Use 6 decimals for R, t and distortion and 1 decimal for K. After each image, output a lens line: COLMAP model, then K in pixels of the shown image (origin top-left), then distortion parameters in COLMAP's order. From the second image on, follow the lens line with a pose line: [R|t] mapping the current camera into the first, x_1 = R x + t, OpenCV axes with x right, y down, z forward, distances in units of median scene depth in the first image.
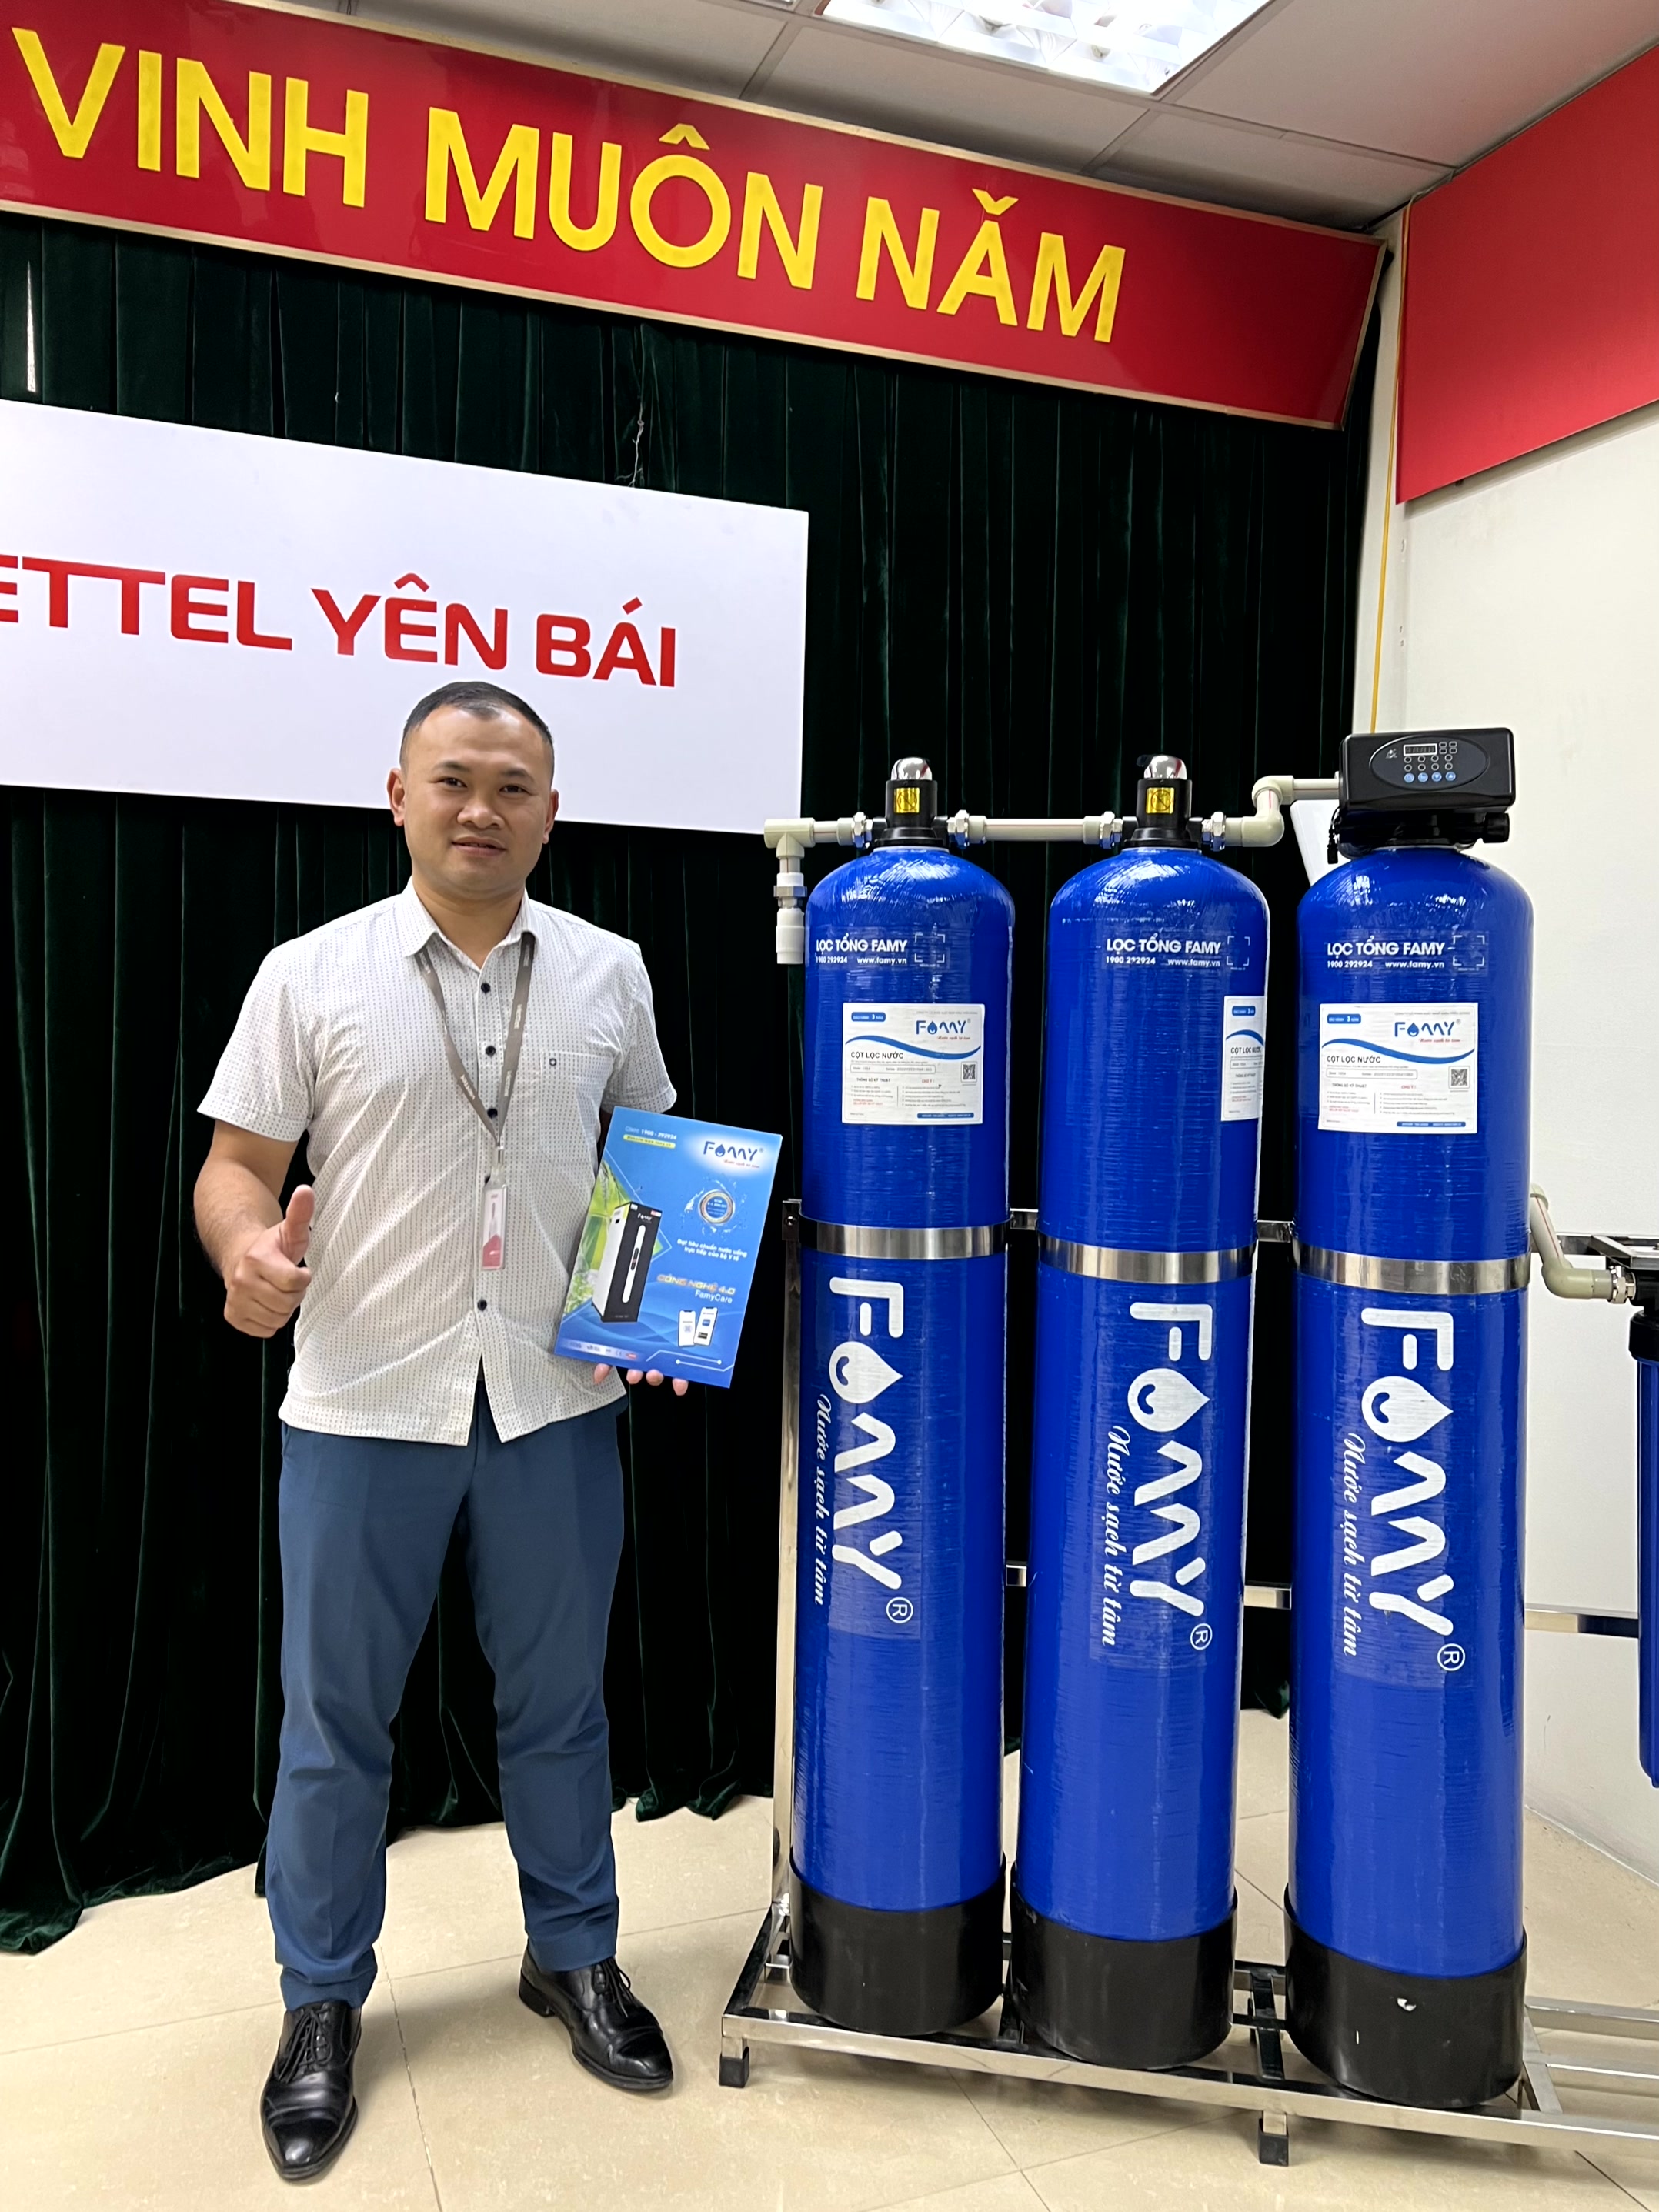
lens RADIAL K [[1720.2, 0, 835.9], [0, 1720.2, 1051.9], [0, 0, 1]] dist [0.043253, -0.044994]
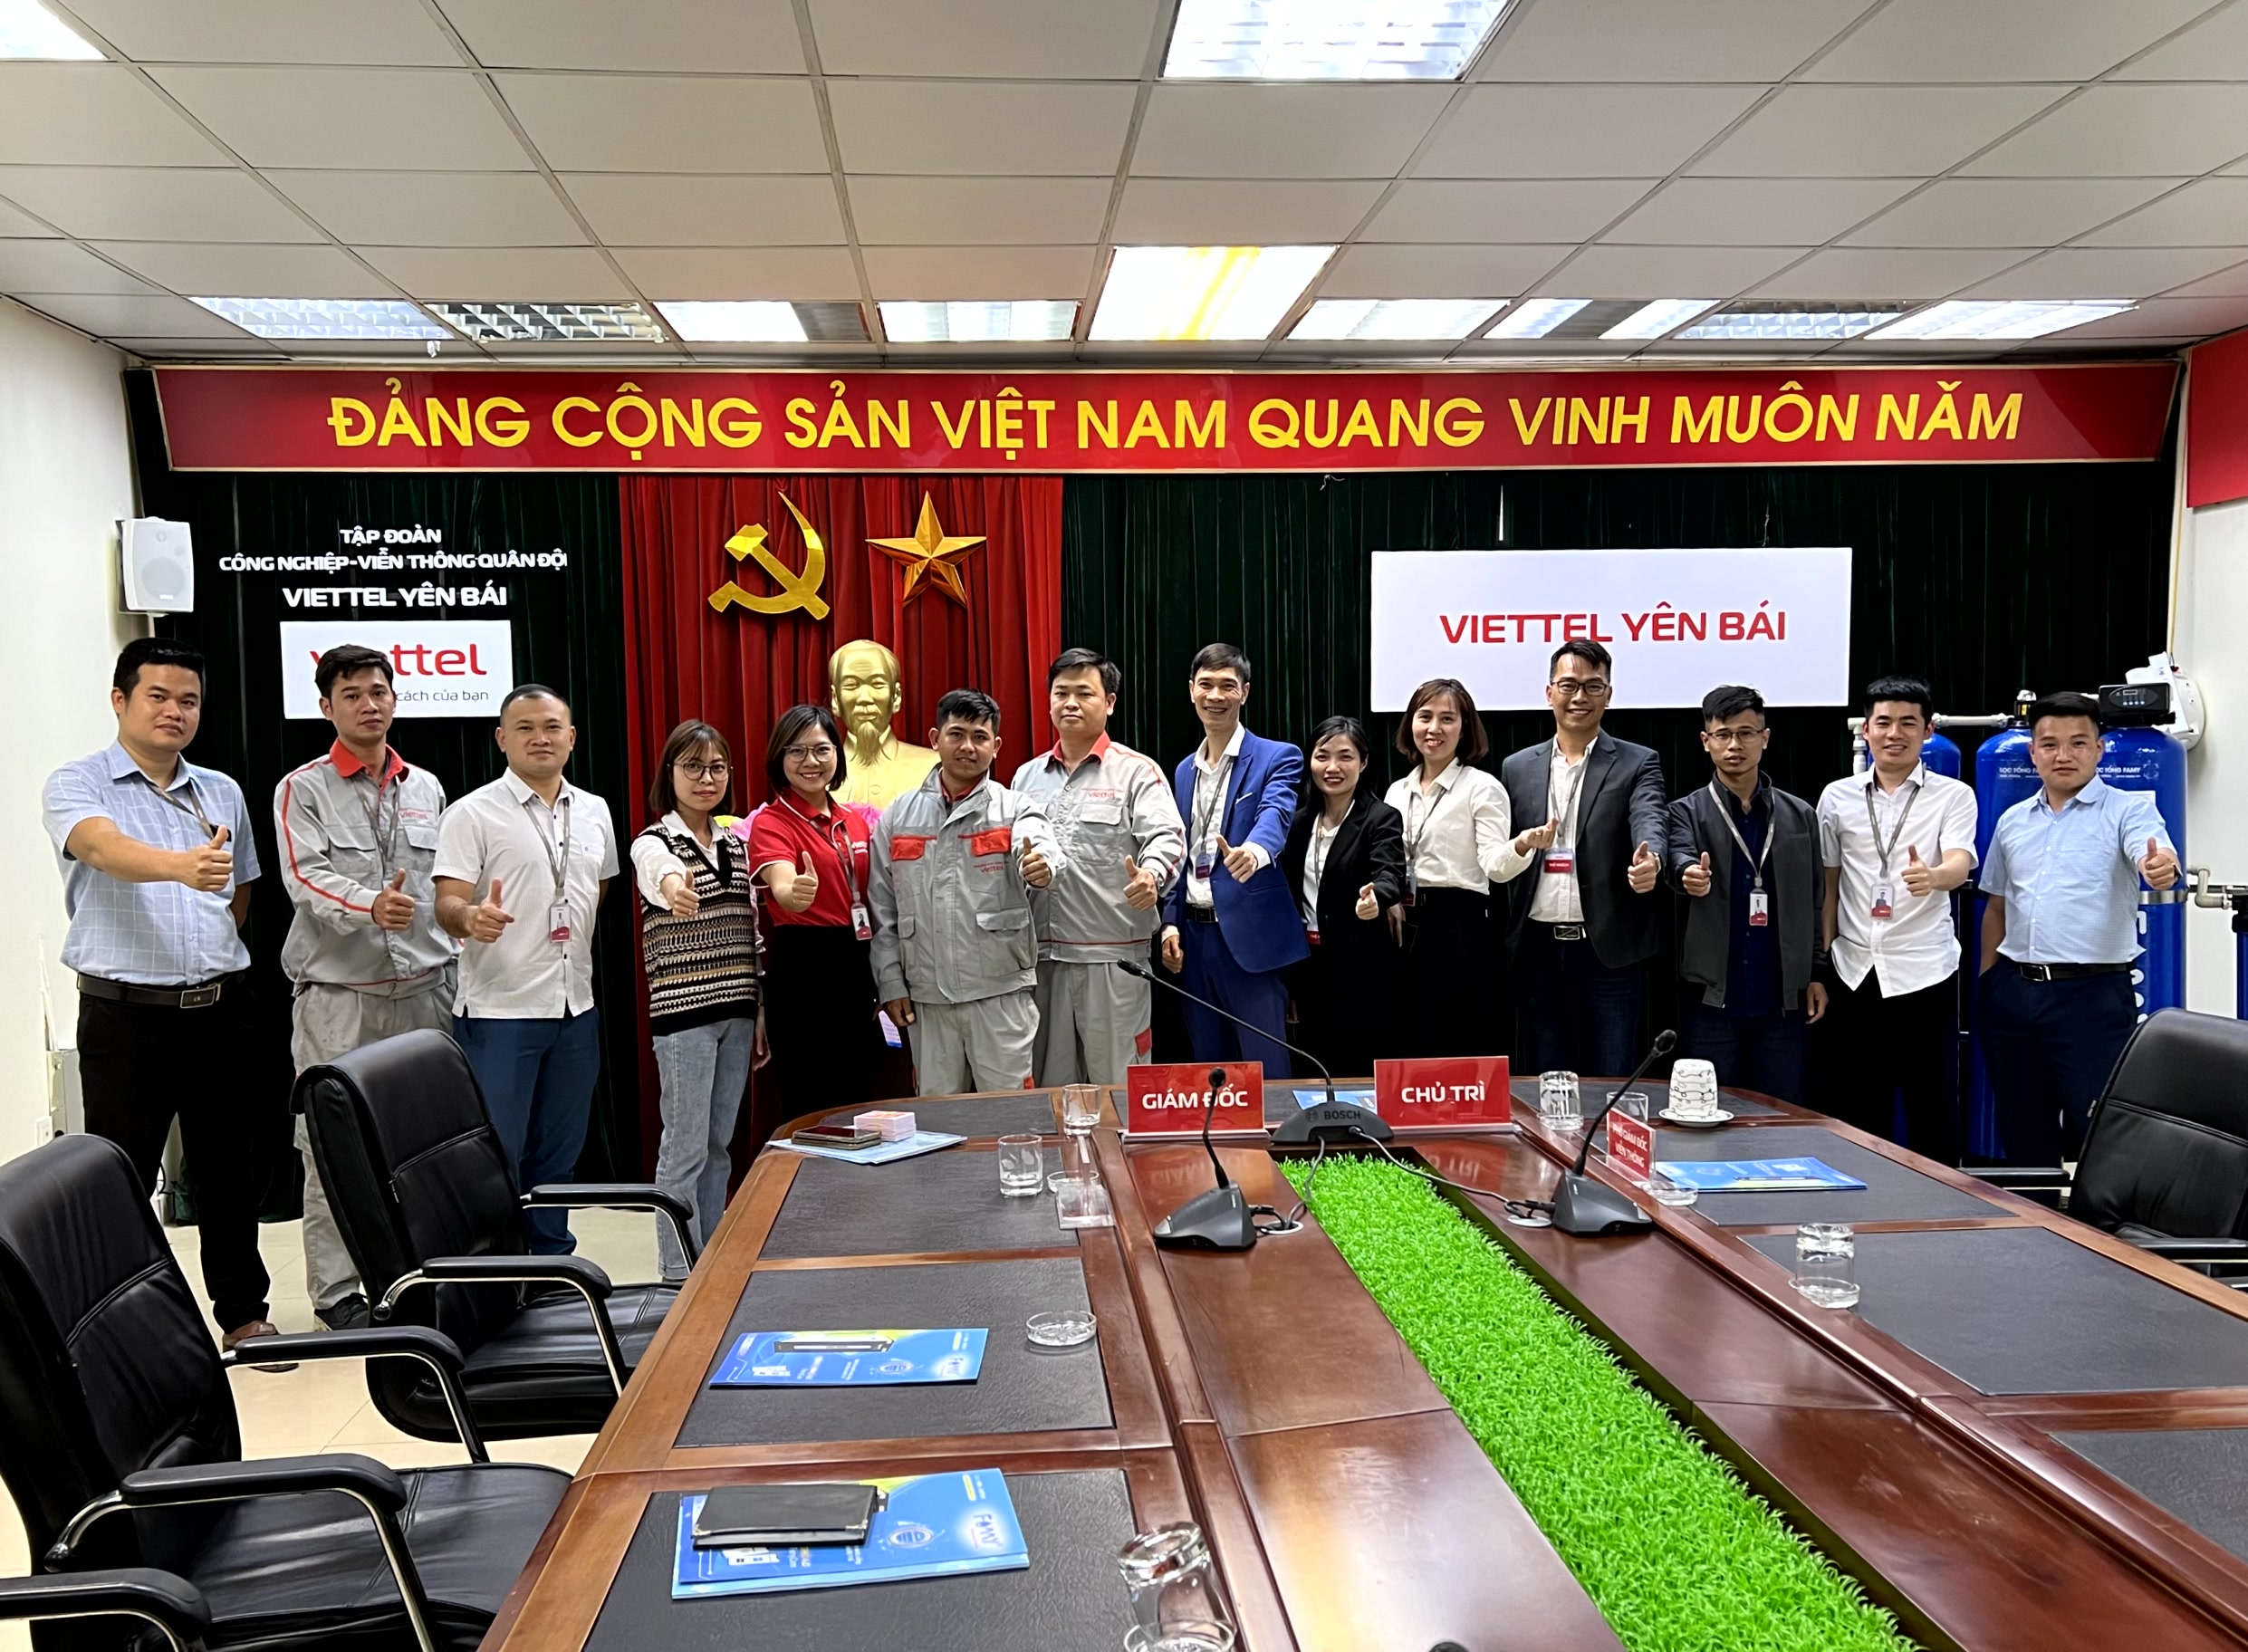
lens RADIAL K [[2040.9, 0, 1130.6], [0, 2040.9, 857.6], [0, 0, 1]] dist [0.153882, -0.345733]
pose [[0.956977, -0.015168, -0.289768, -0.174490], [0.022770, 0.999479, 0.022880, -0.031518], [0.289270, -0.028493, 0.956823, -2.180861]]
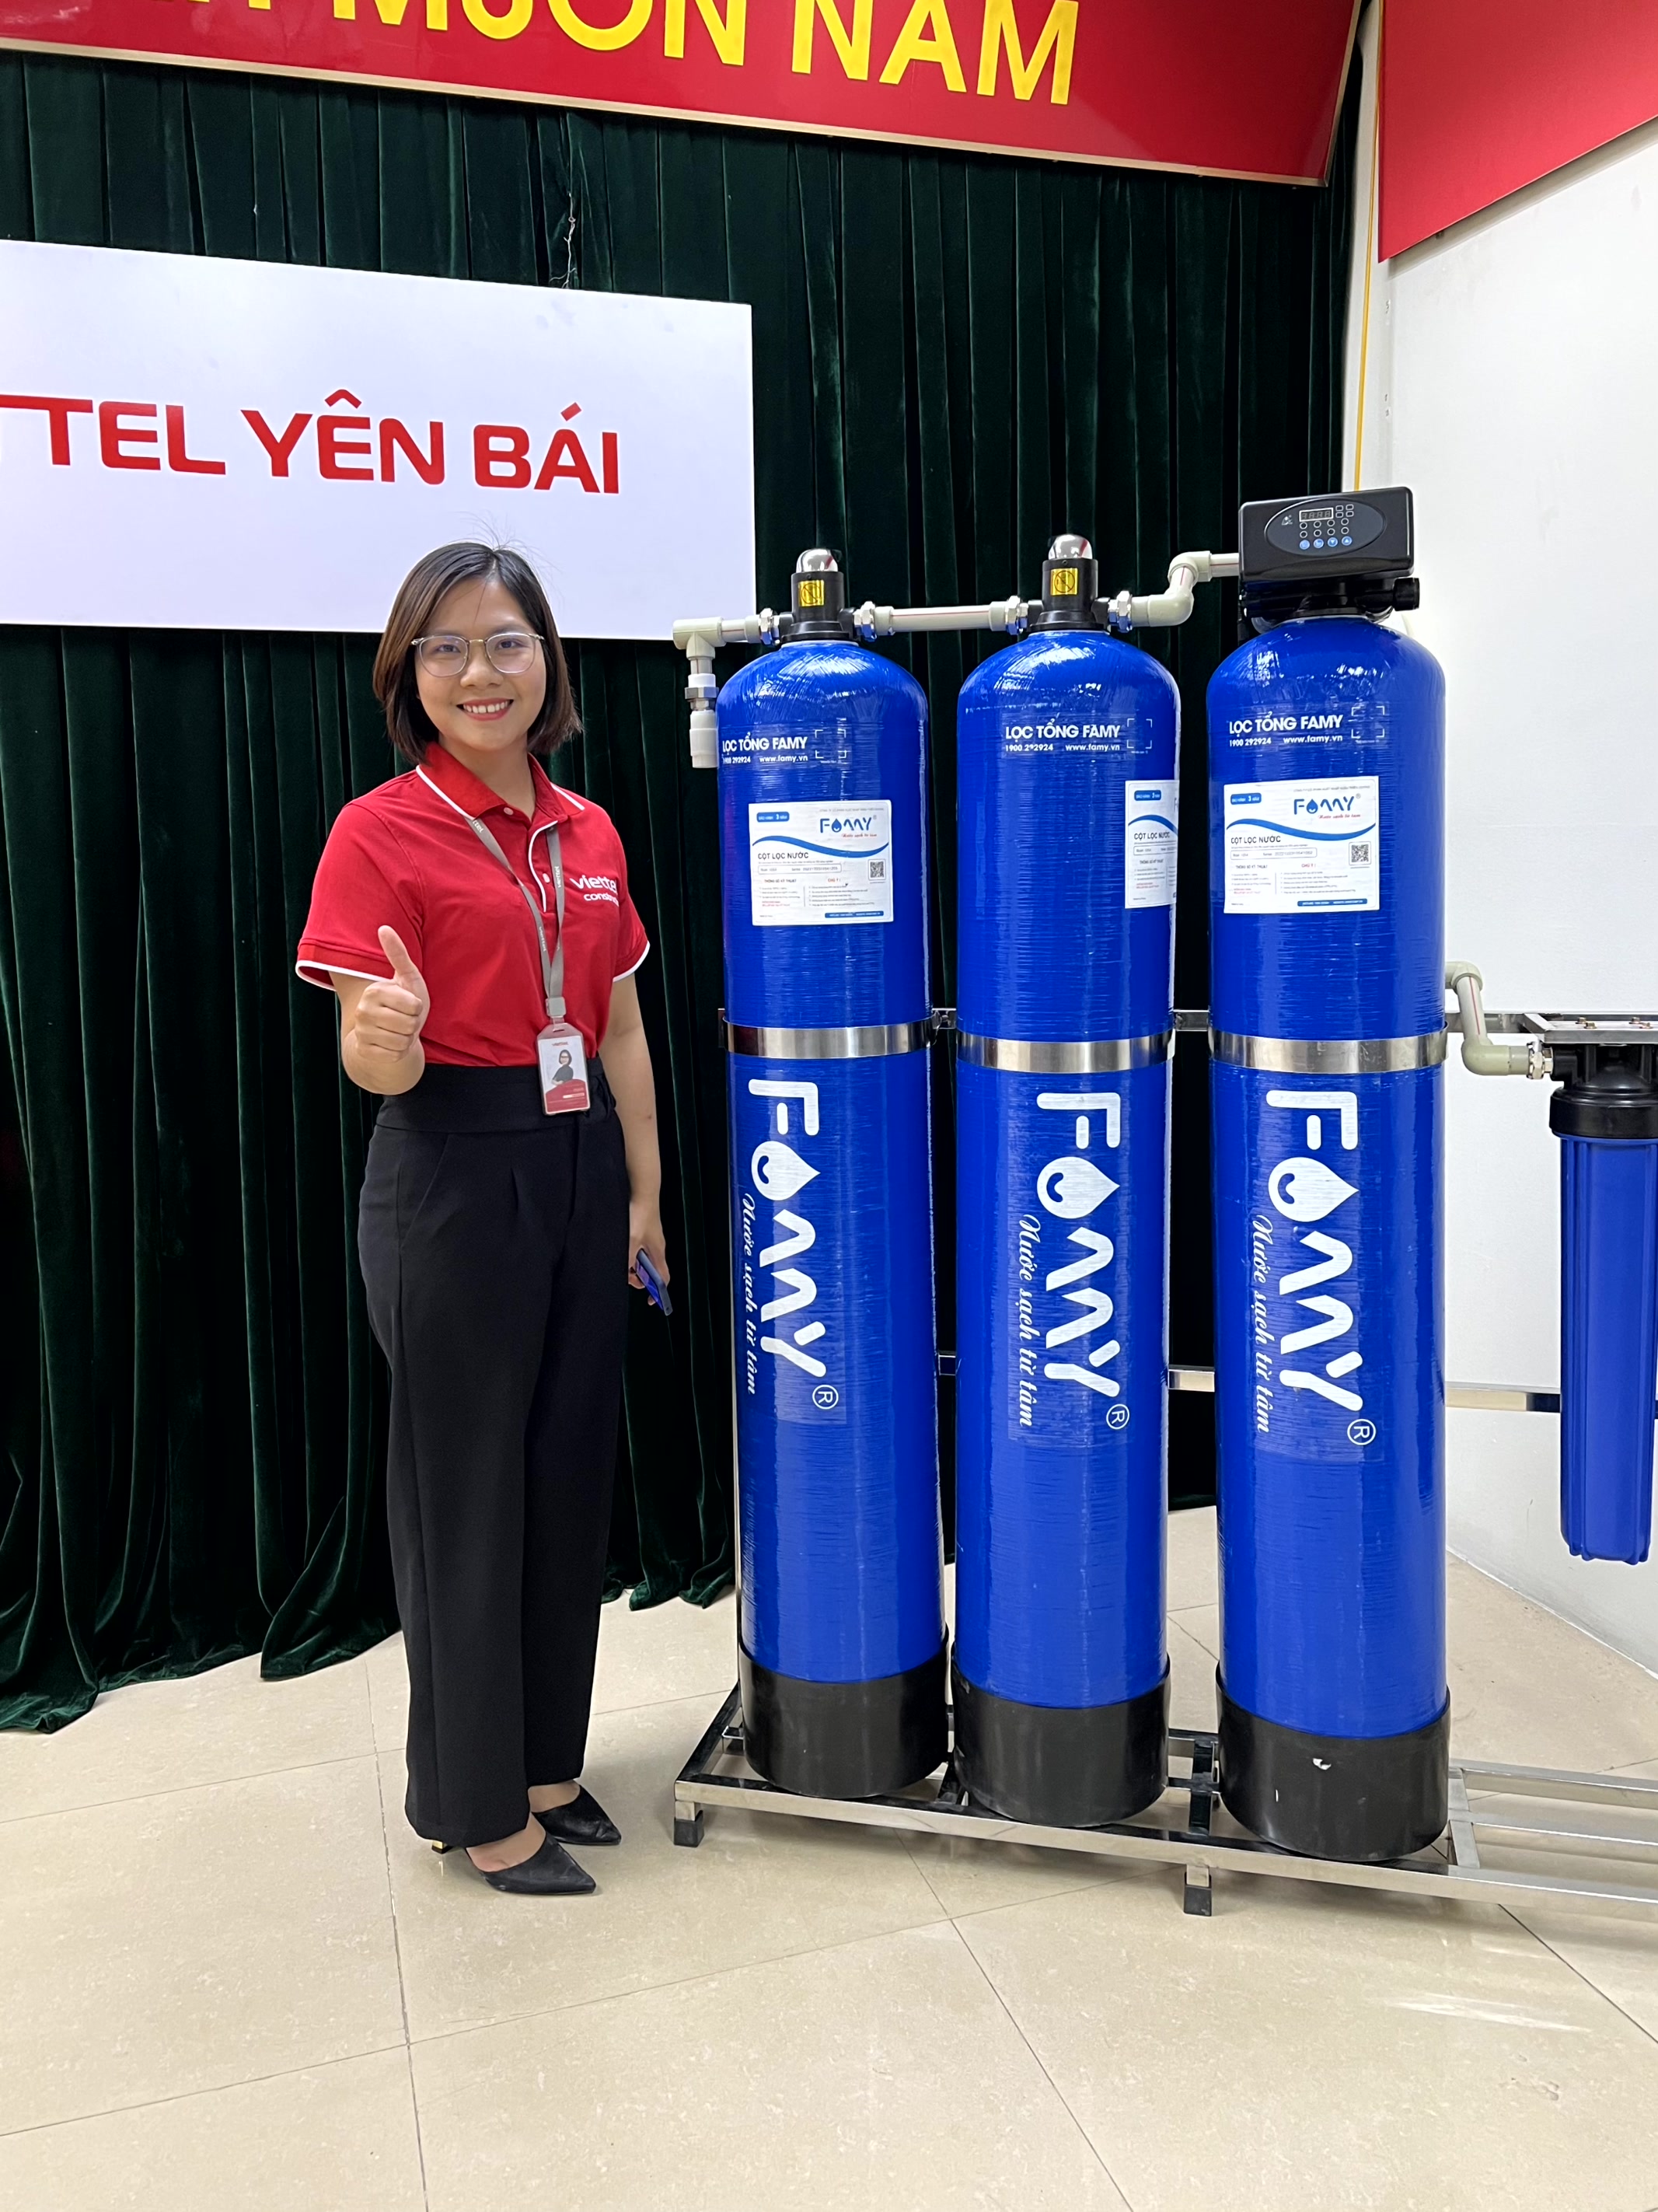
lens RADIAL K [[1737.2, 0, 846.0], [0, 1737.2, 1015.6], [0, 0, 1]] dist [0.040365, -0.040530]
pose [[0.997594, -0.031036, -0.061989, 0.117722], [0.035615, 0.996609, 0.074177, 0.020881], [0.059477, -0.076207, 0.995317, -0.008362]]
